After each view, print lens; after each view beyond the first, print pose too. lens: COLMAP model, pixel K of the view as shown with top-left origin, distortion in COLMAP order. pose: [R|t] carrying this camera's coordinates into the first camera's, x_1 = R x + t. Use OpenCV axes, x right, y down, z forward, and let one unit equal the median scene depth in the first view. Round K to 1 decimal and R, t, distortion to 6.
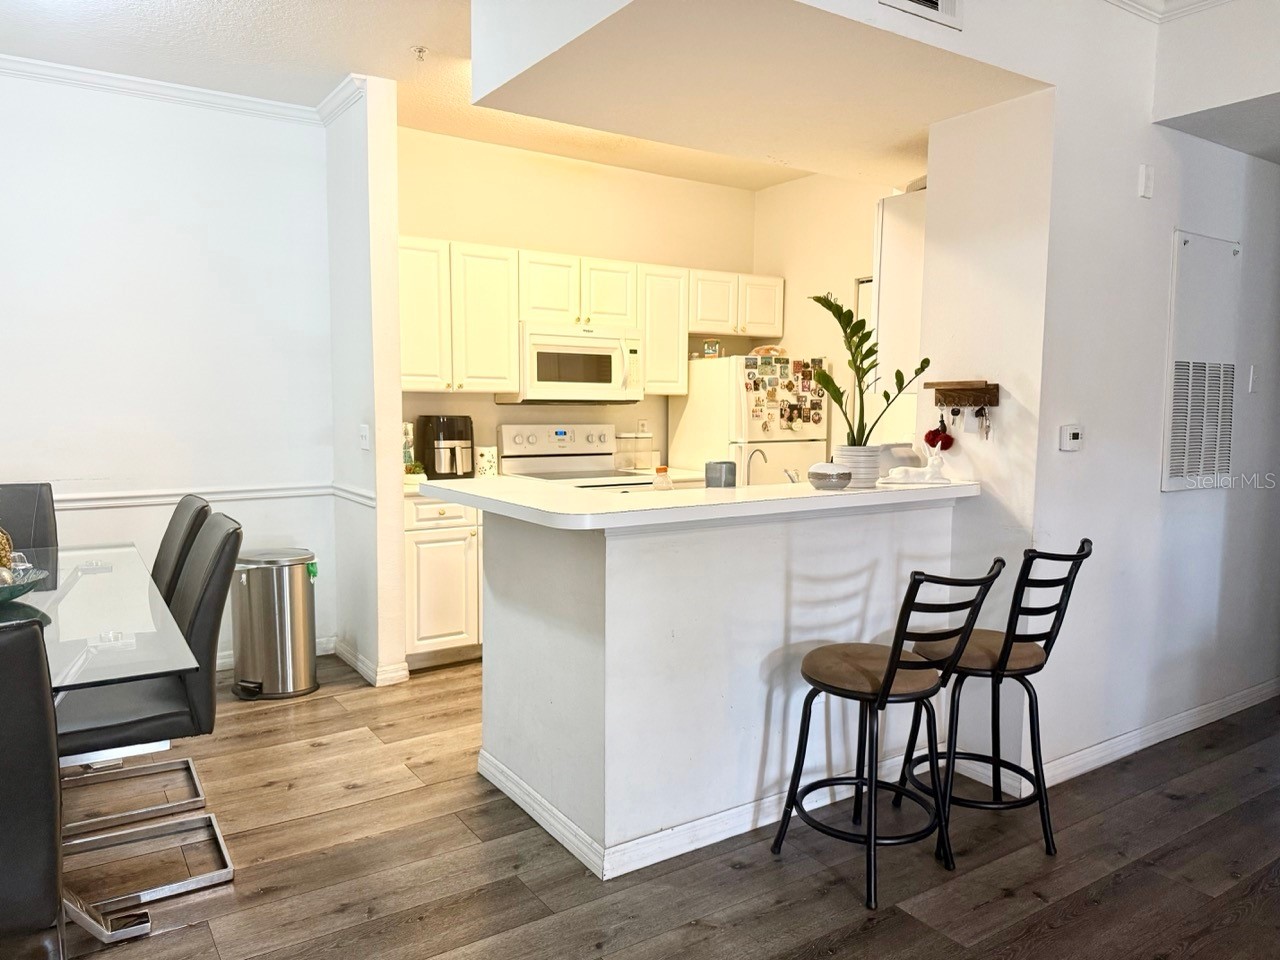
lens RADIAL K [[917.6, 0, 641.9], [0, 917.6, 484.9], [0, 0, 1]] dist [0.013639, -0.000441]
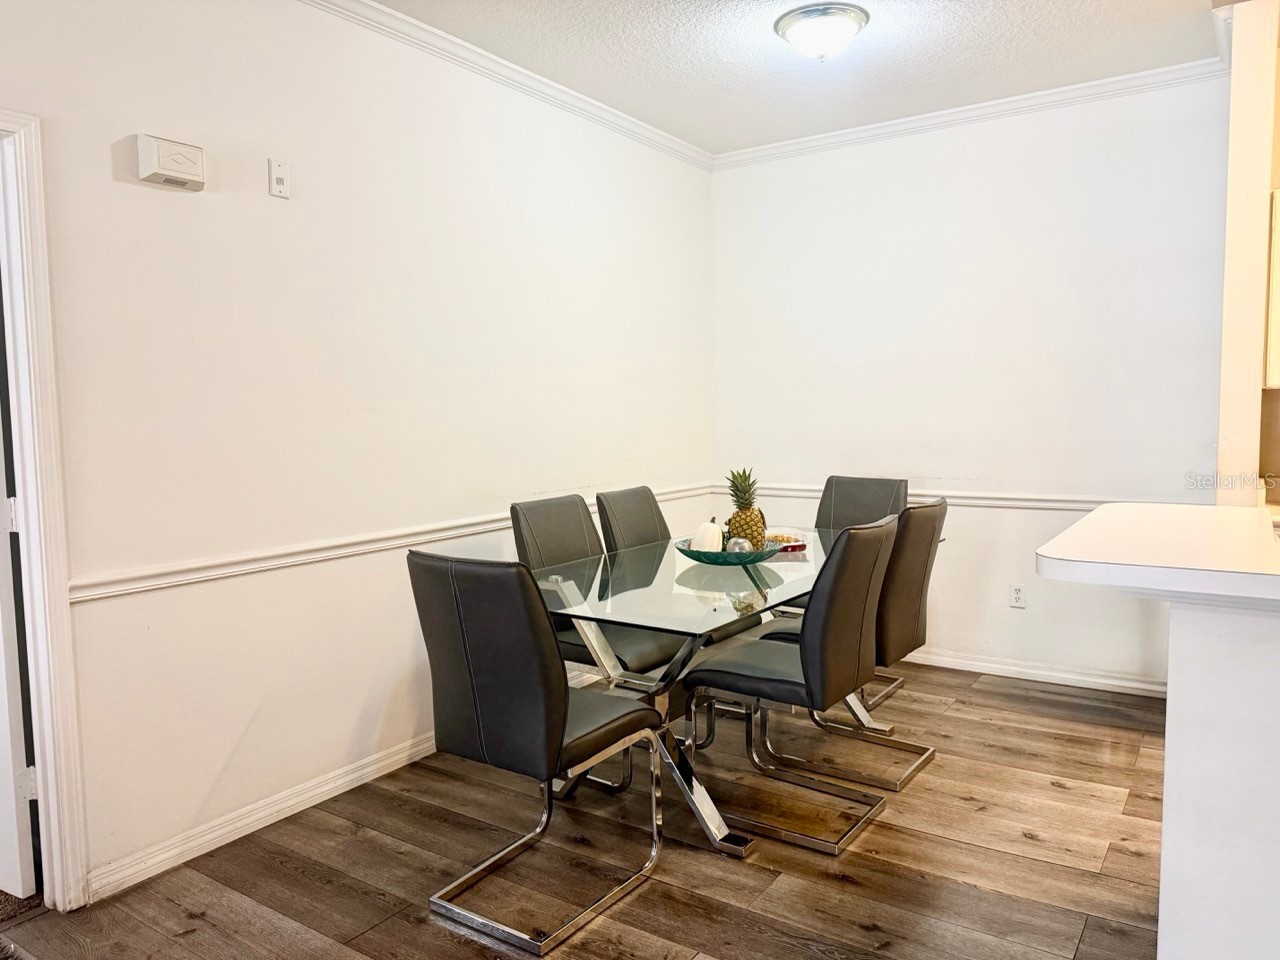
lens RADIAL K [[917.6, 0, 640.6], [0, 917.6, 482.6], [0, 0, 1]] dist [0.013639, -0.000441]
pose [[0.399273, 0.070284, -0.914134, 0.306143], [-0.076350, 0.996143, 0.043241, -0.024143], [0.913647, 0.052529, 0.403099, 0.250404]]
